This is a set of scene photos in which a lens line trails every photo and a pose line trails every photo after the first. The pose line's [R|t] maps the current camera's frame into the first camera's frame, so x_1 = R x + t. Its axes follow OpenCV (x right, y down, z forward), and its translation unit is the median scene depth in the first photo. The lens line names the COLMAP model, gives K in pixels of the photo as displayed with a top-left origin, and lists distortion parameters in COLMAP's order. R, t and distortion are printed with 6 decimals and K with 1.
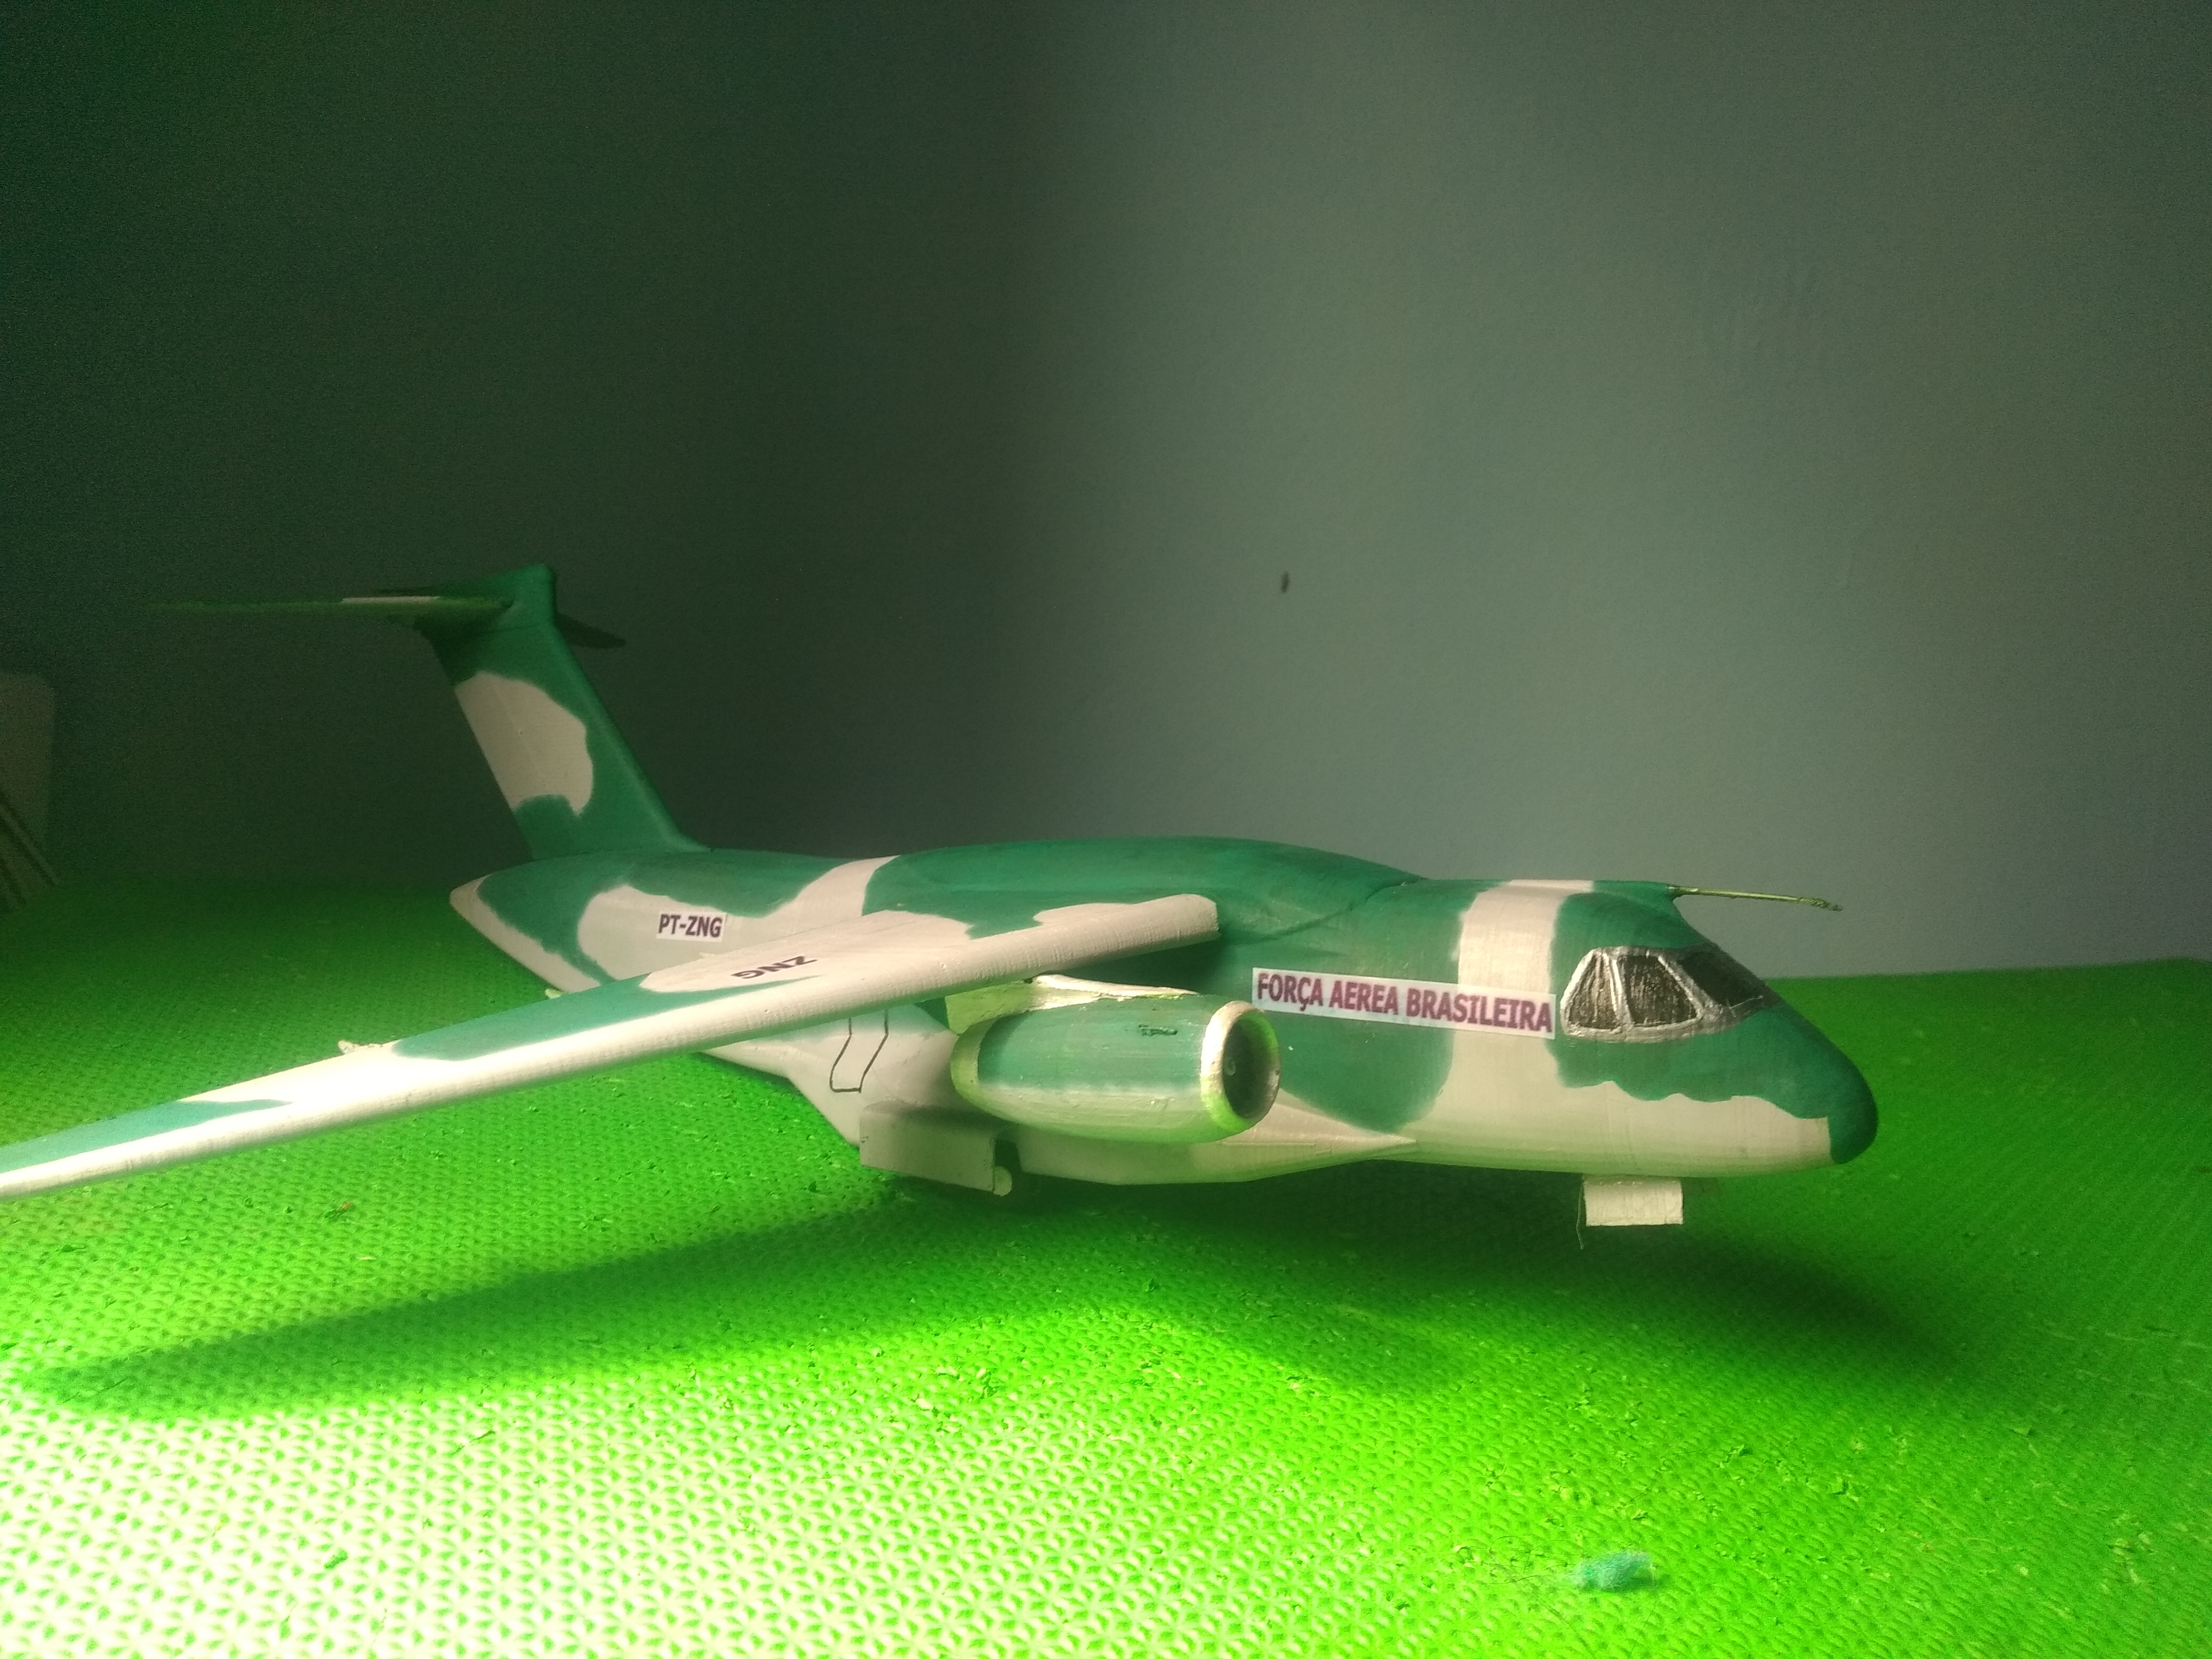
lens RADIAL K [[1736.4, 0, 1106.0], [0, 1736.4, 829.5], [0, 0, 1]] dist [0.012800, -0.060991]
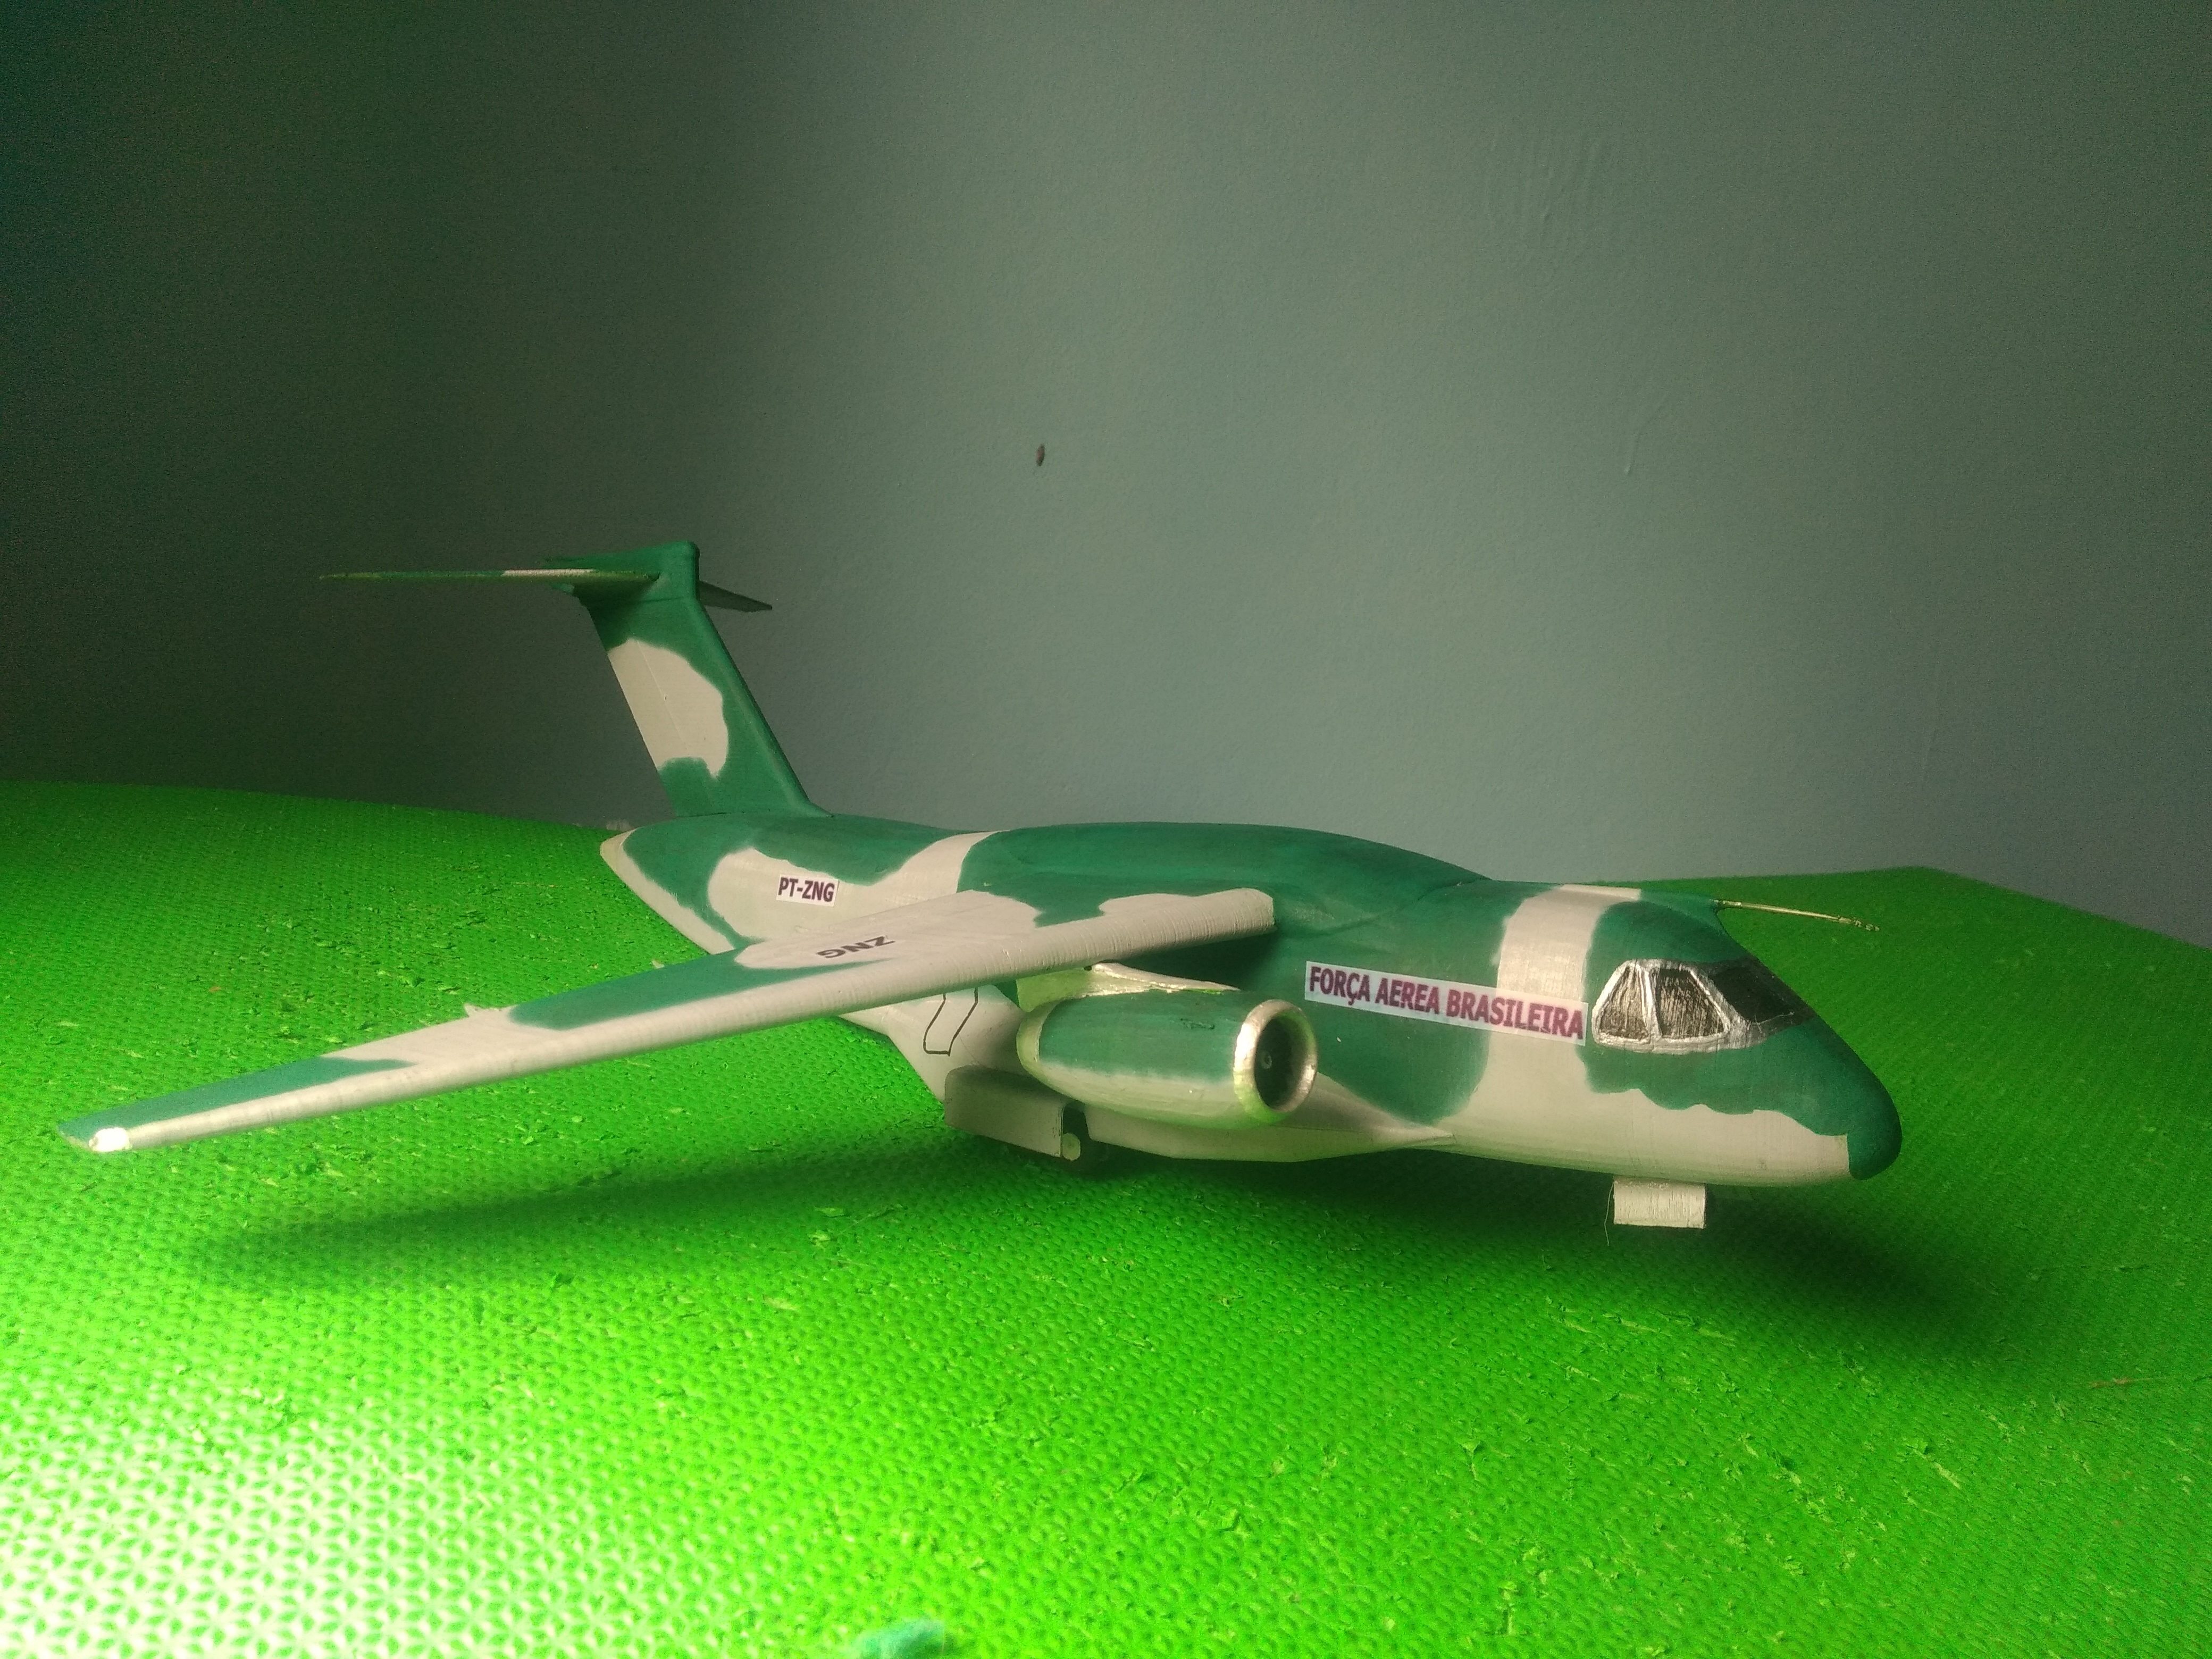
lens RADIAL K [[1728.4, 0, 1106.0], [0, 1728.4, 829.5], [0, 0, 1]] dist [-0.012387, -0.011505]
pose [[0.993612, 0.029248, -0.108994, 0.079855], [-0.024193, 0.998582, 0.047417, -0.049098], [0.110226, -0.044477, 0.992911, -0.049484]]
